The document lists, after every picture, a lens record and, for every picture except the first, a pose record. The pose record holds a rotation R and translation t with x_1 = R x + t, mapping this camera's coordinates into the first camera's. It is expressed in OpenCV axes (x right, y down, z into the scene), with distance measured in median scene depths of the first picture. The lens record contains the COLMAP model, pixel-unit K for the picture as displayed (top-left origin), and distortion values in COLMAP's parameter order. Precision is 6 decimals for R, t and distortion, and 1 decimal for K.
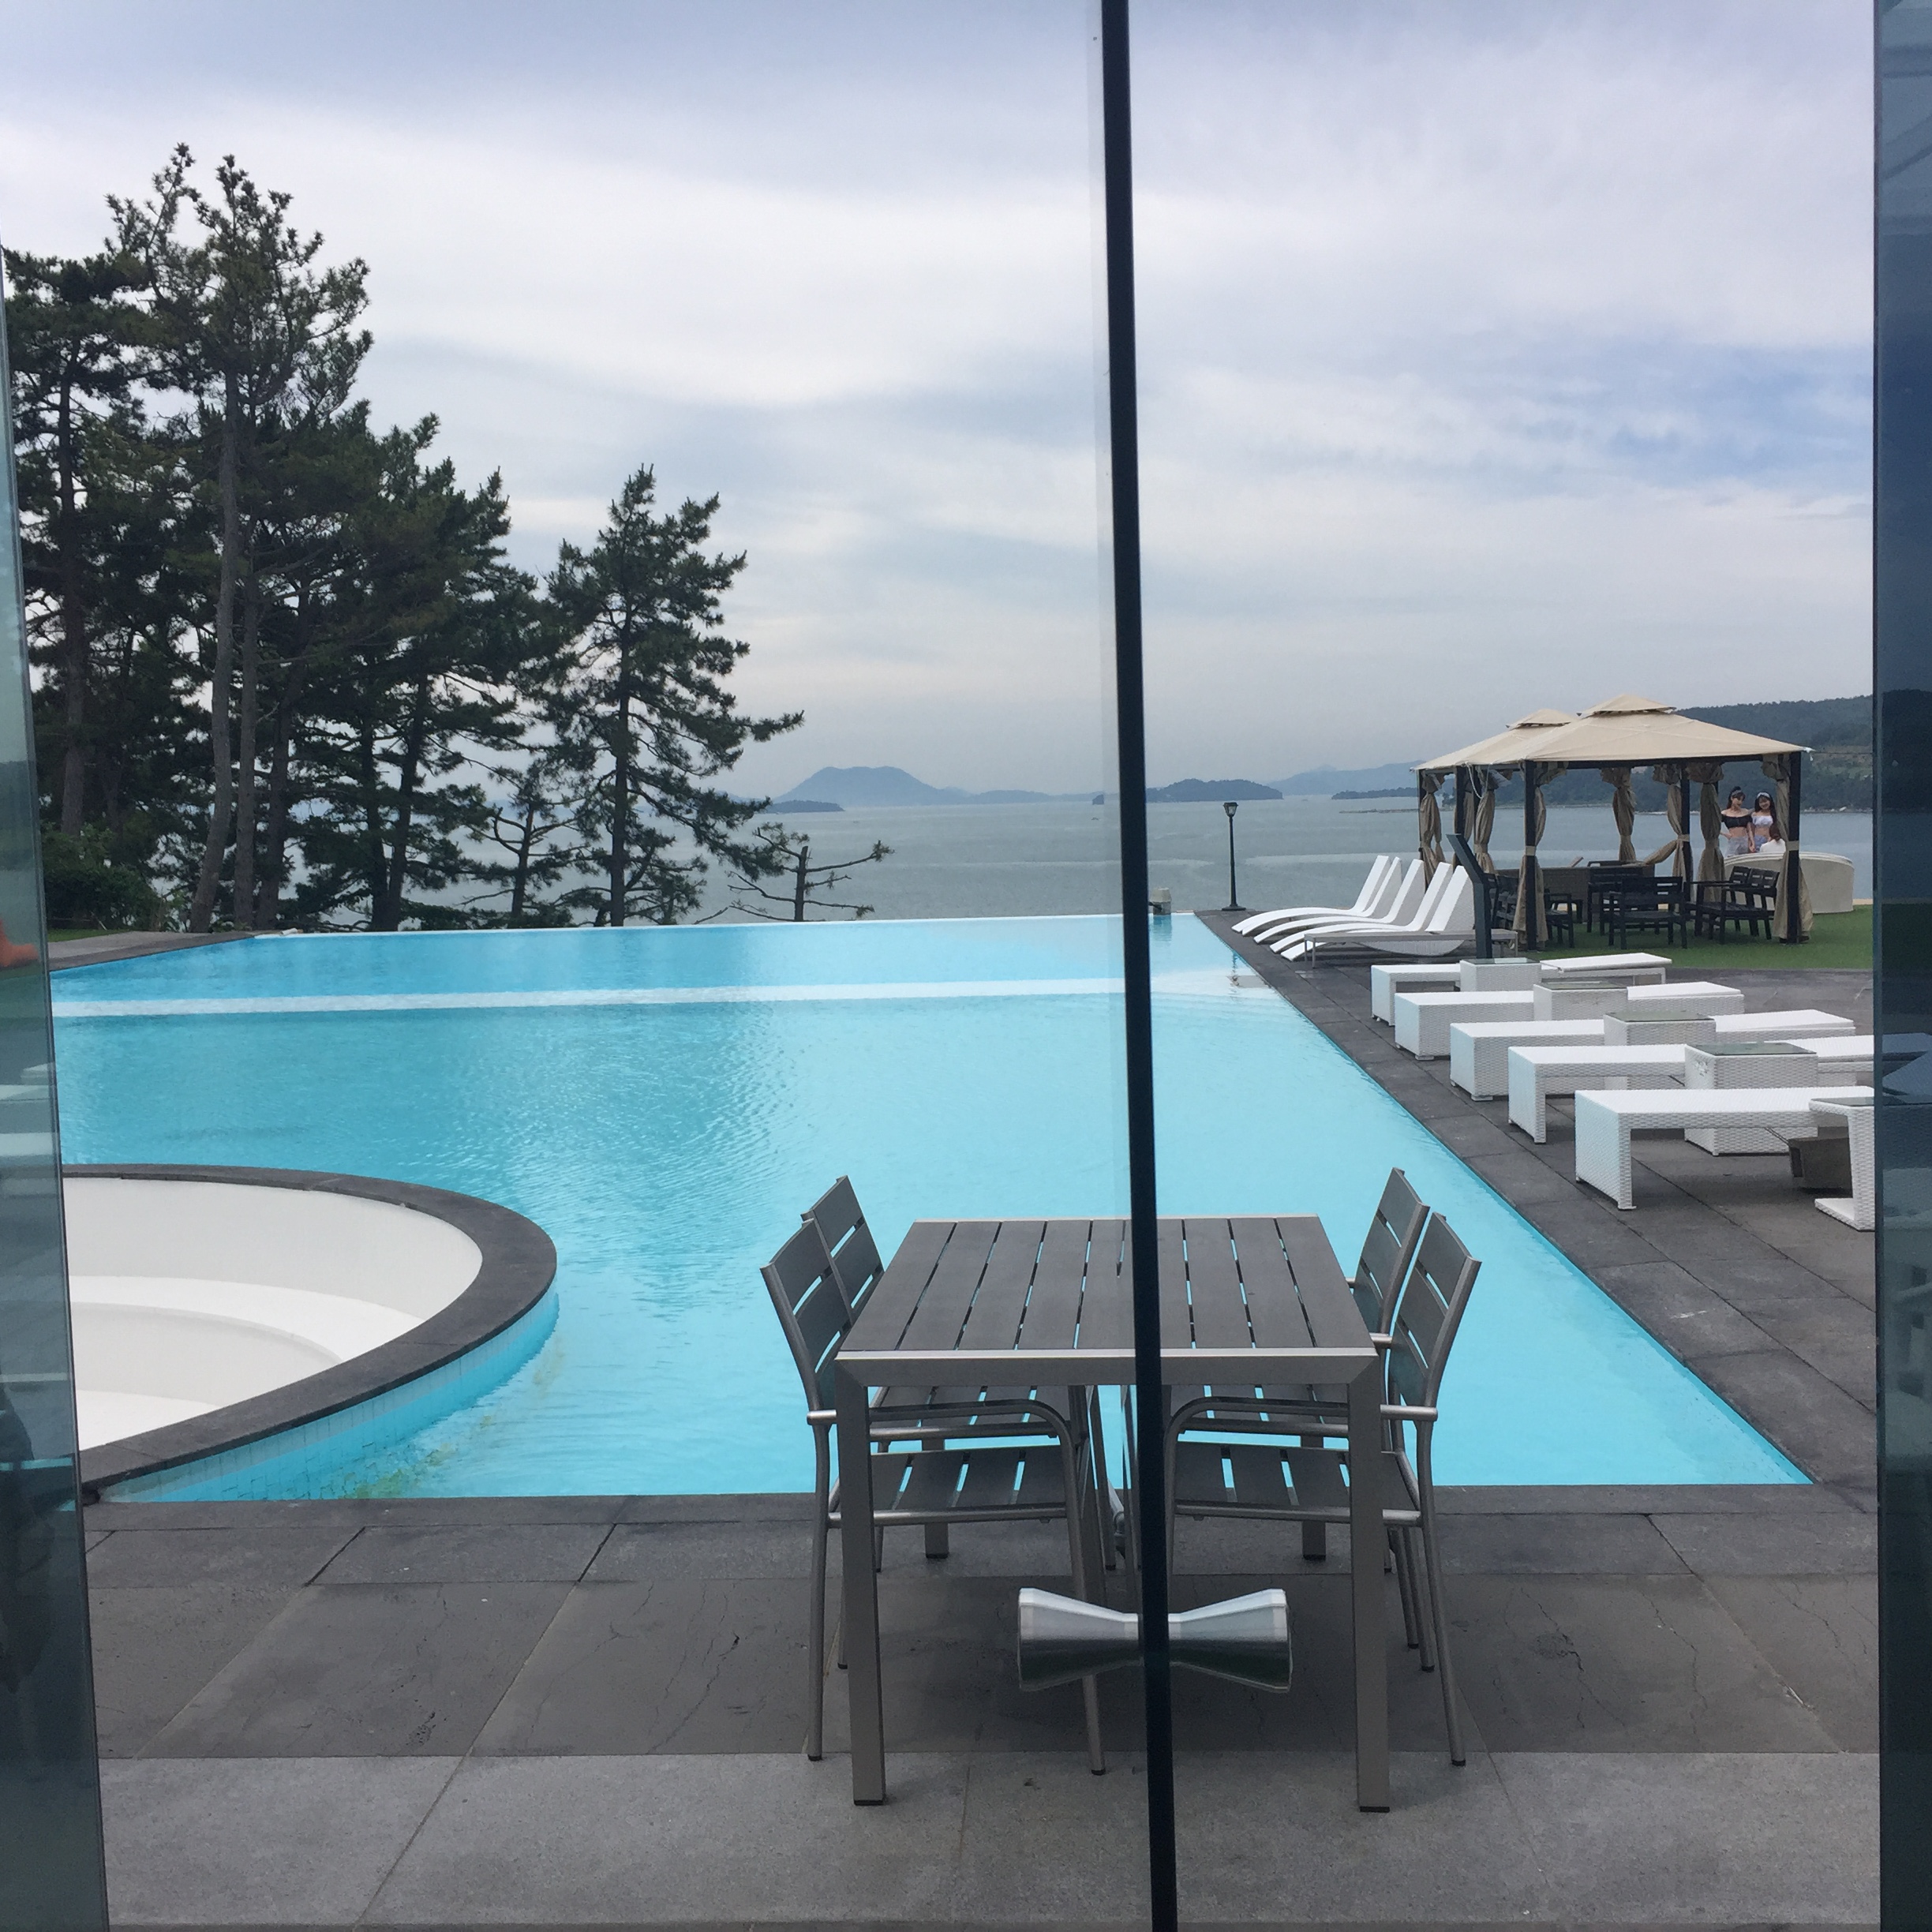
lens RADIAL K [[2197.4, 0, 991.5], [0, 2197.4, 970.3], [0, 0, 1]] dist [0.073340, -0.127909]
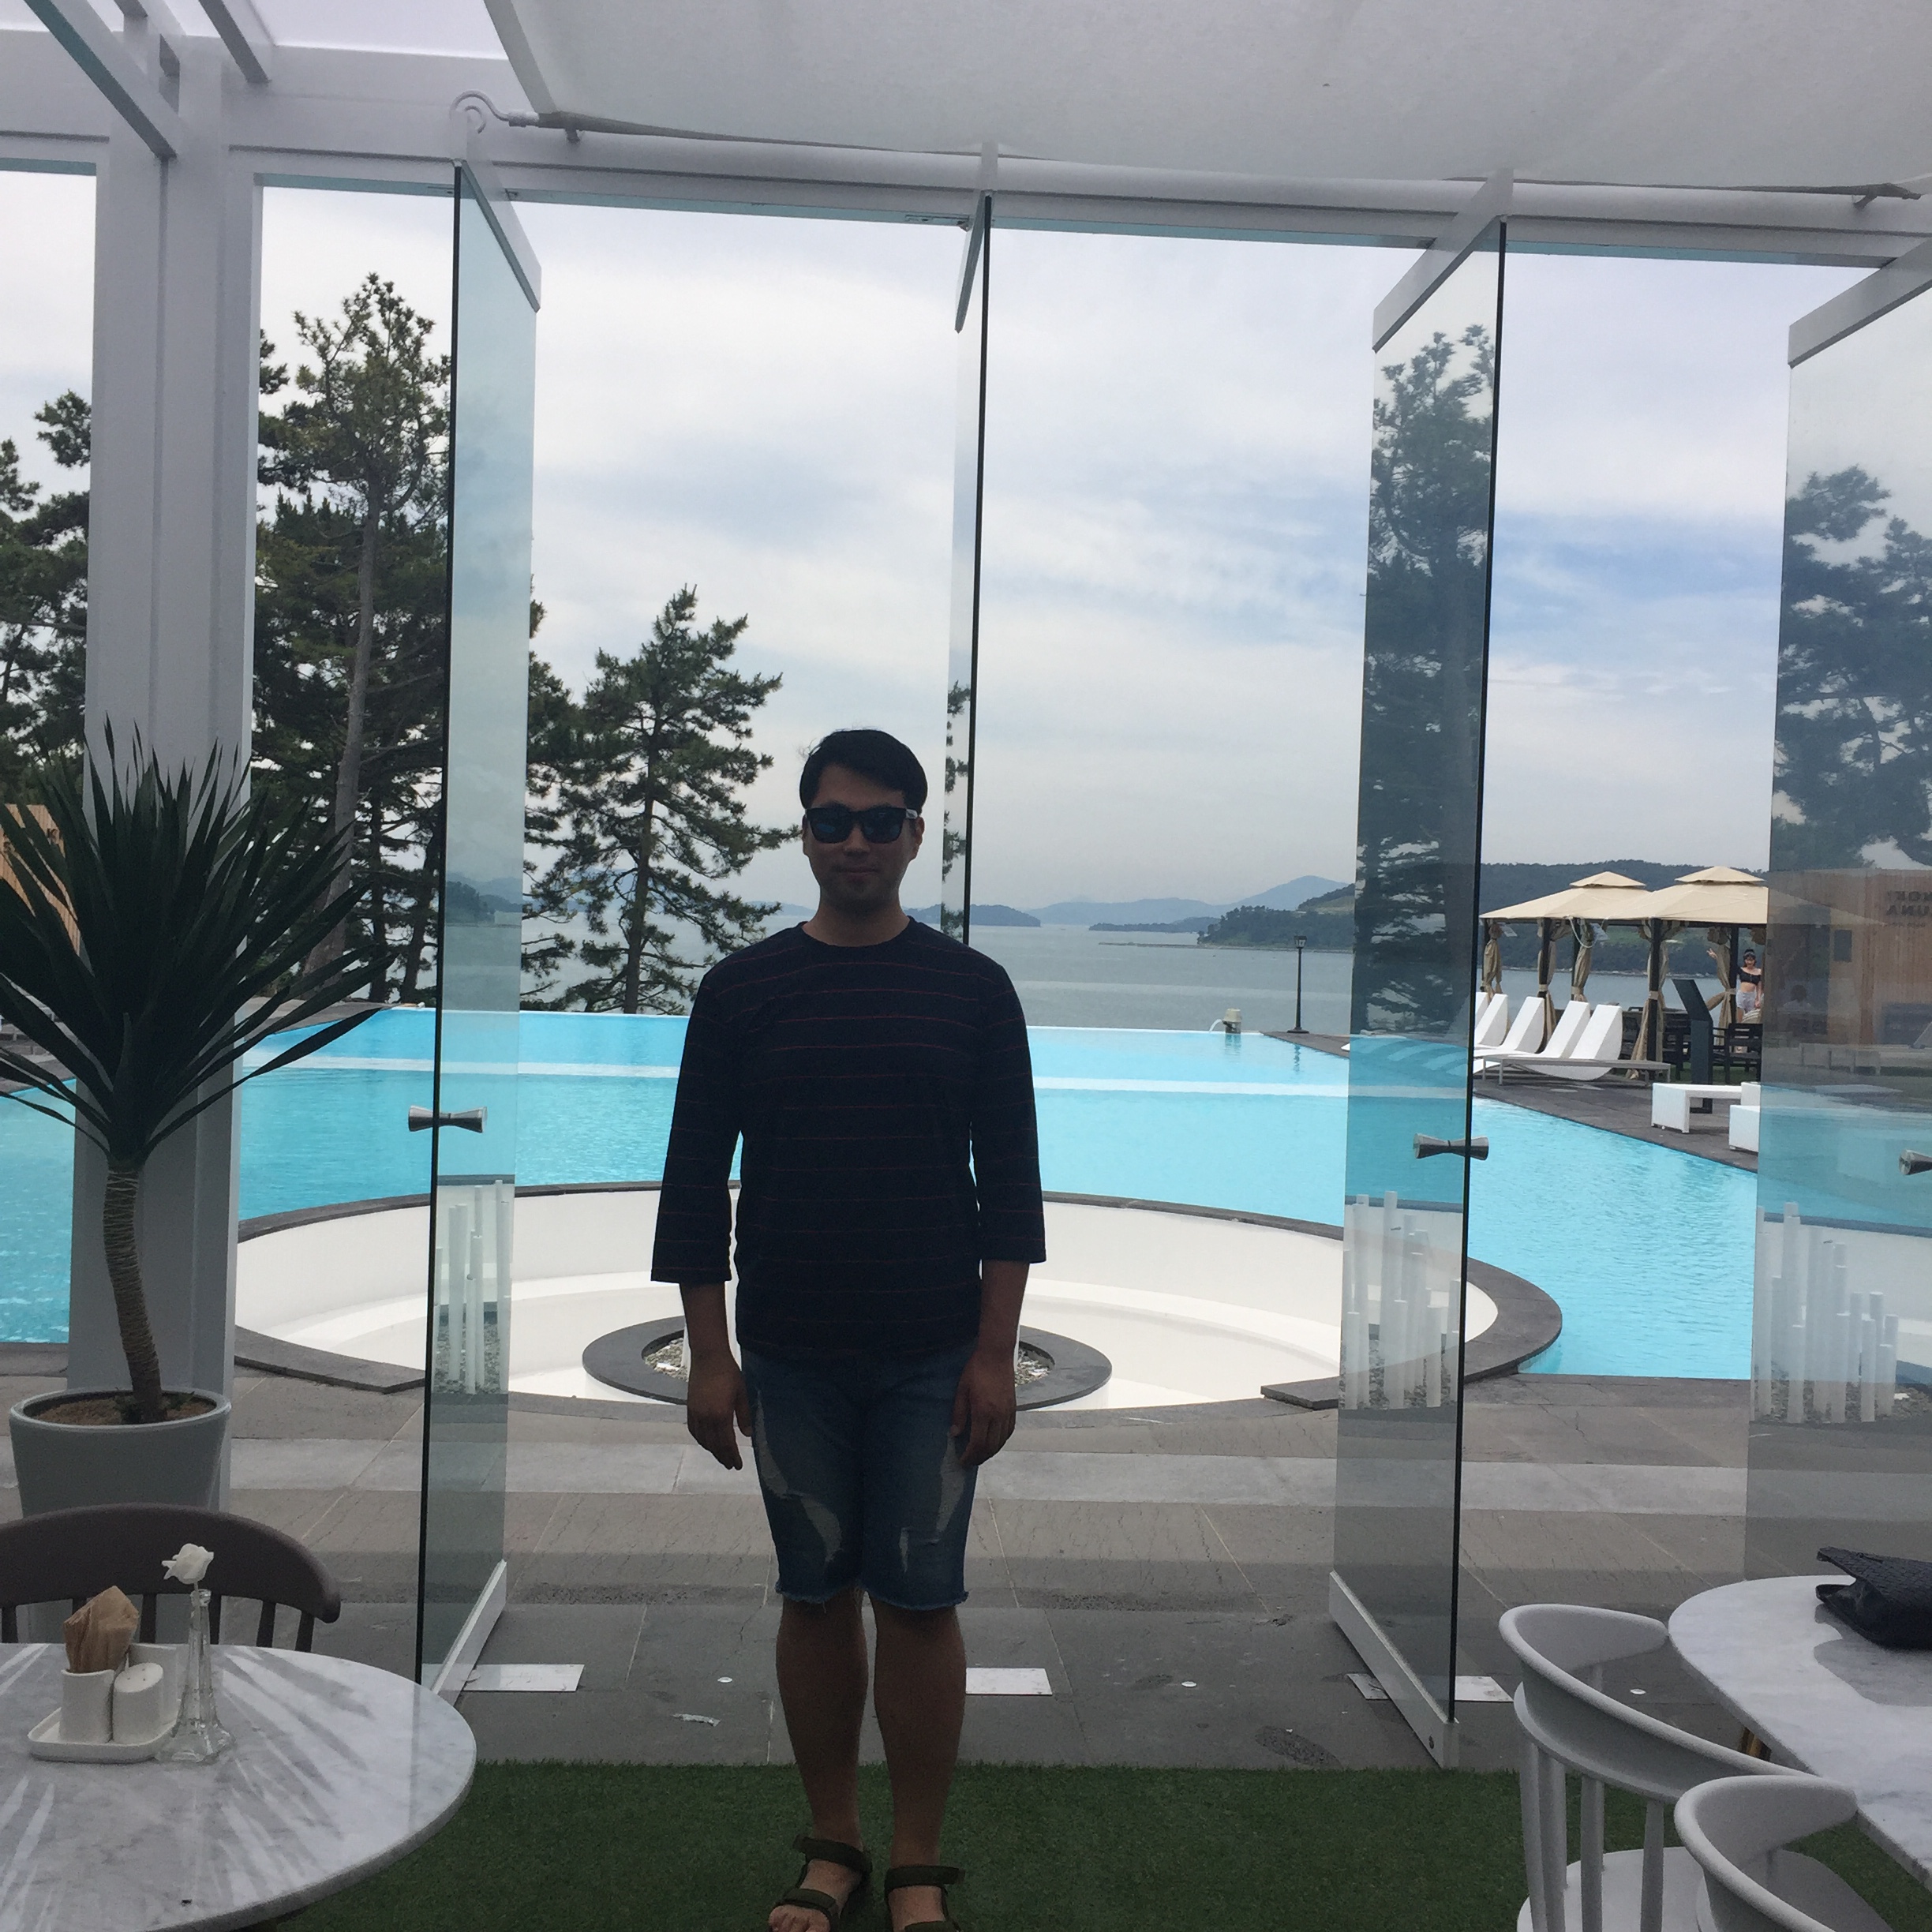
lens RADIAL K [[2248.4, 0, 962.4], [0, 2248.4, 937.3], [0, 0, 1]] dist [0.073079, -0.090388]
pose [[0.992148, 0.059019, 0.110271, -0.132922], [-0.051370, 0.996155, -0.070964, 0.010028], [-0.114035, 0.064742, 0.991365, -0.078263]]
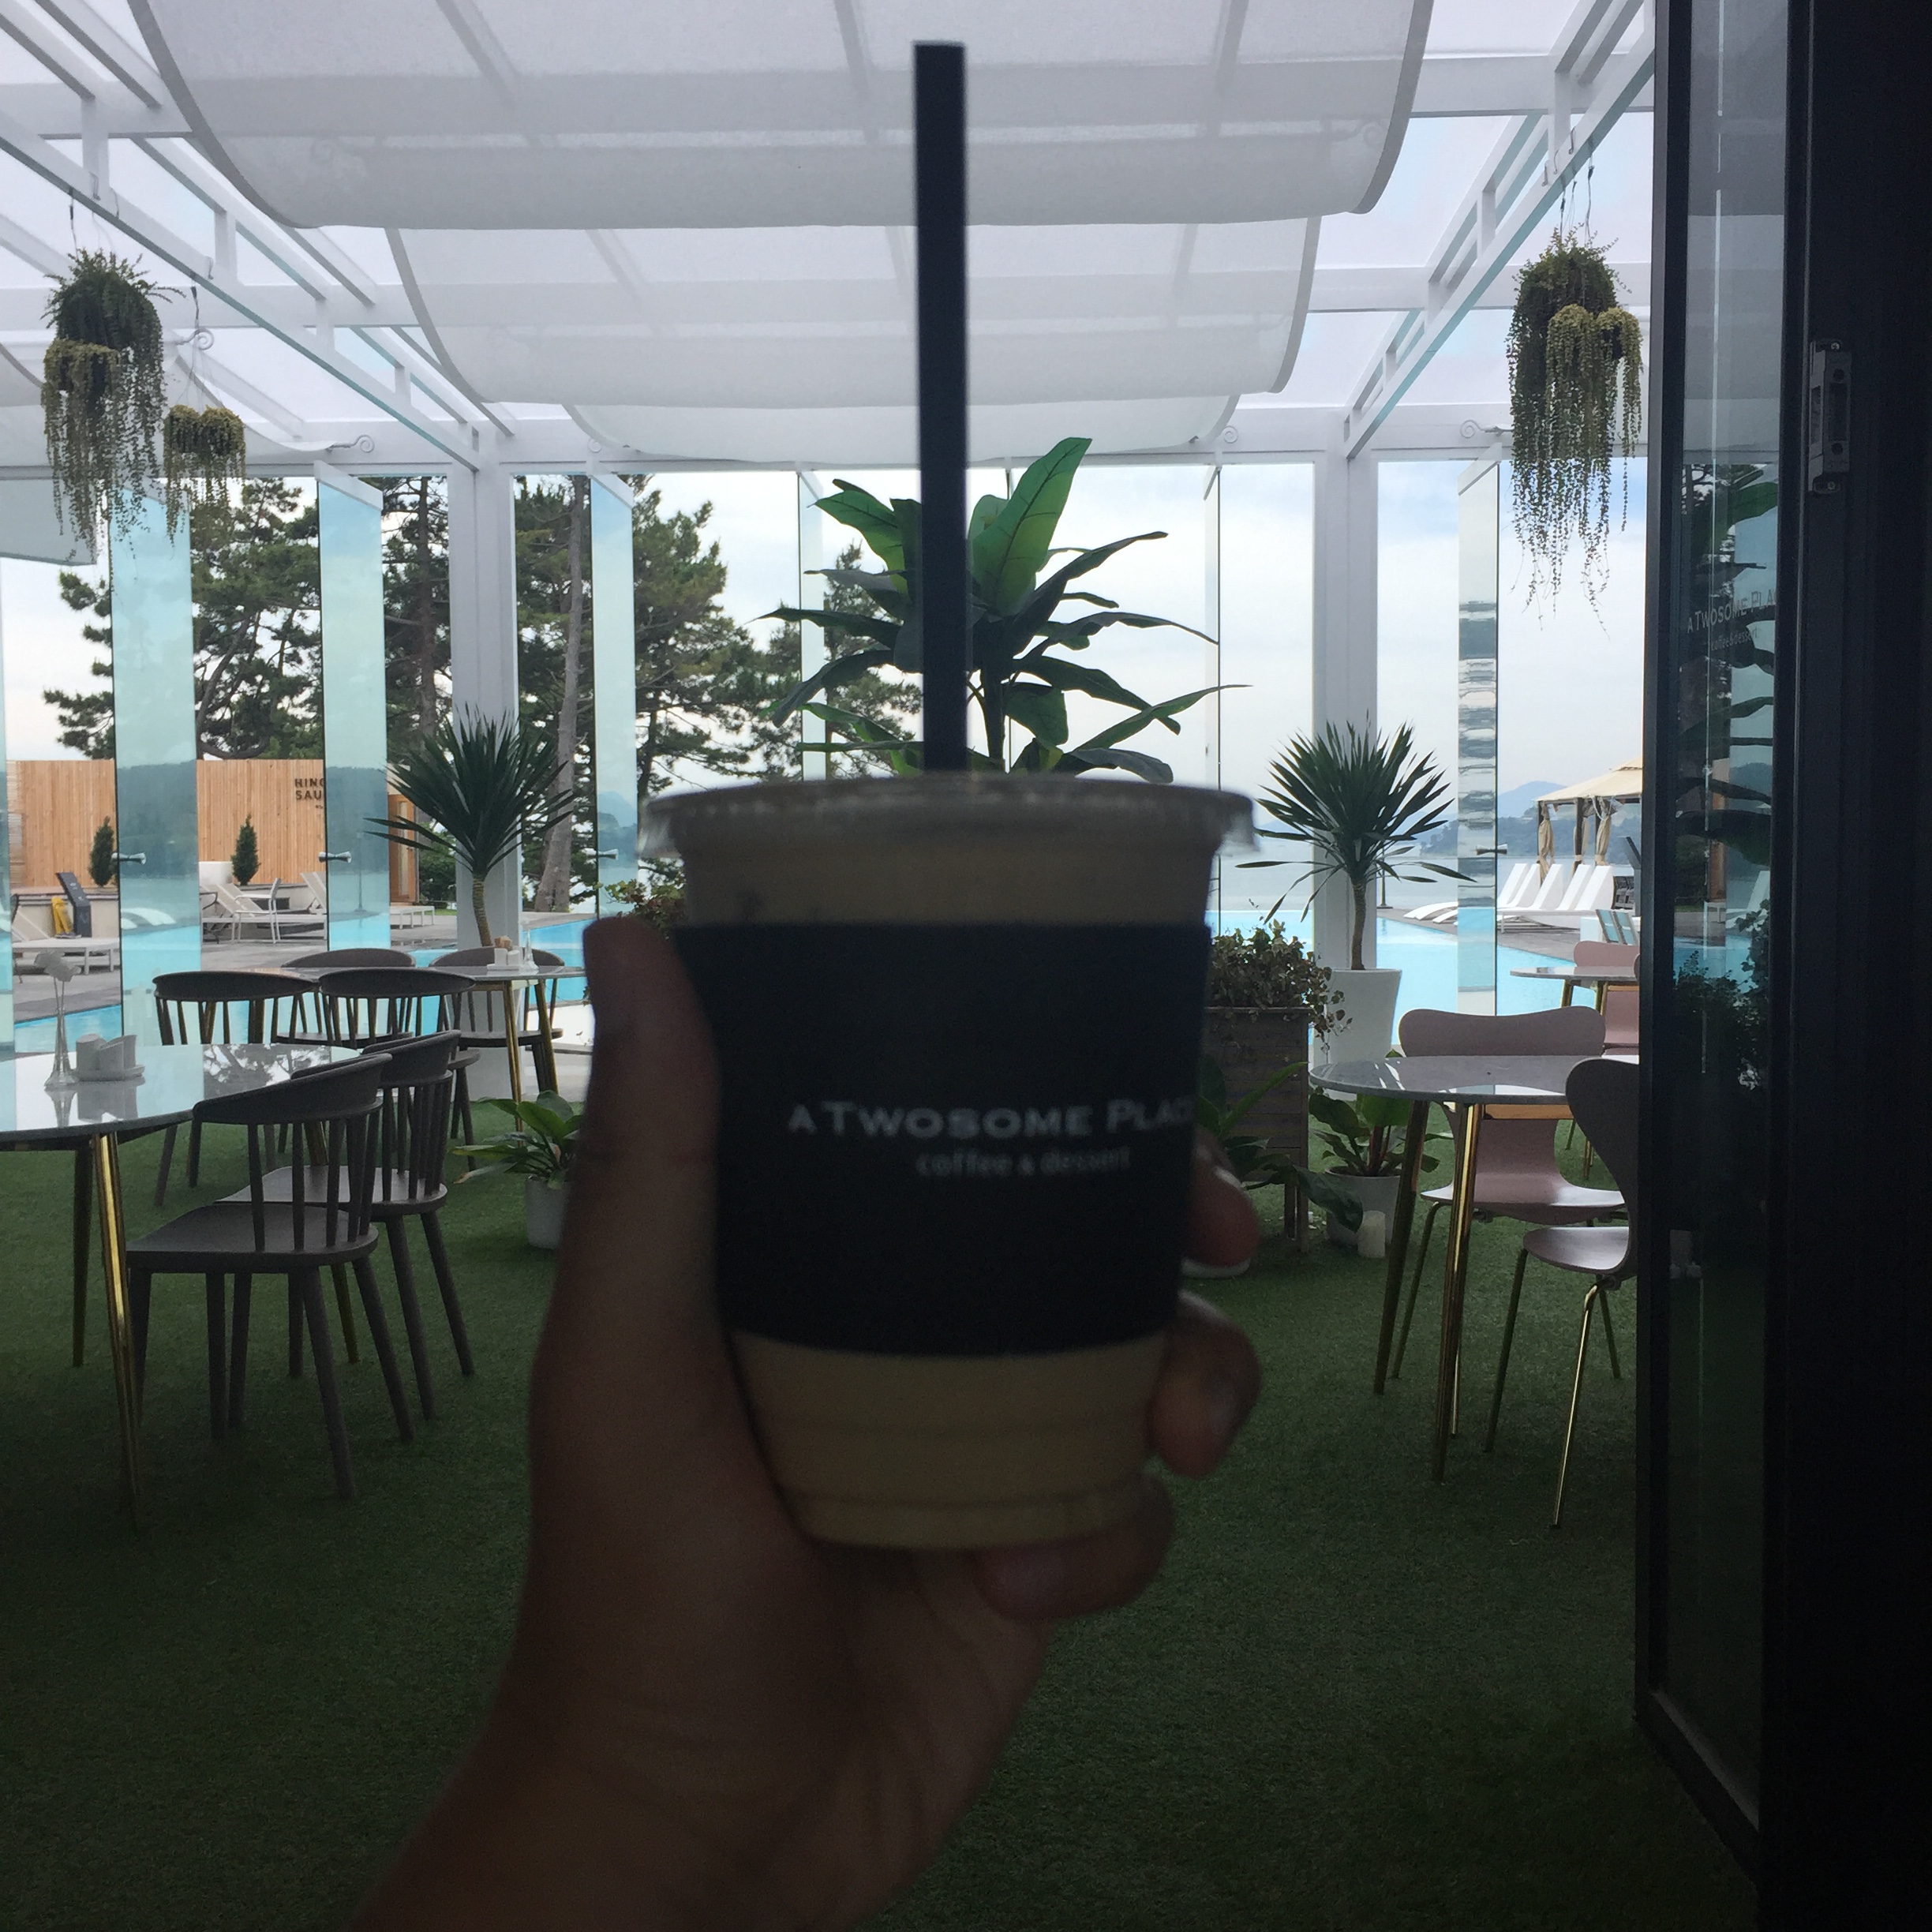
lens RADIAL K [[2294.1, 0, 976.4], [0, 2294.1, 904.9], [0, 0, 1]] dist [0.030380, 0.010660]
pose [[0.999693, 0.017535, 0.017520, -0.106977], [-0.016635, 0.998597, -0.050268, 0.029757], [-0.018377, 0.049961, 0.998582, -0.230136]]
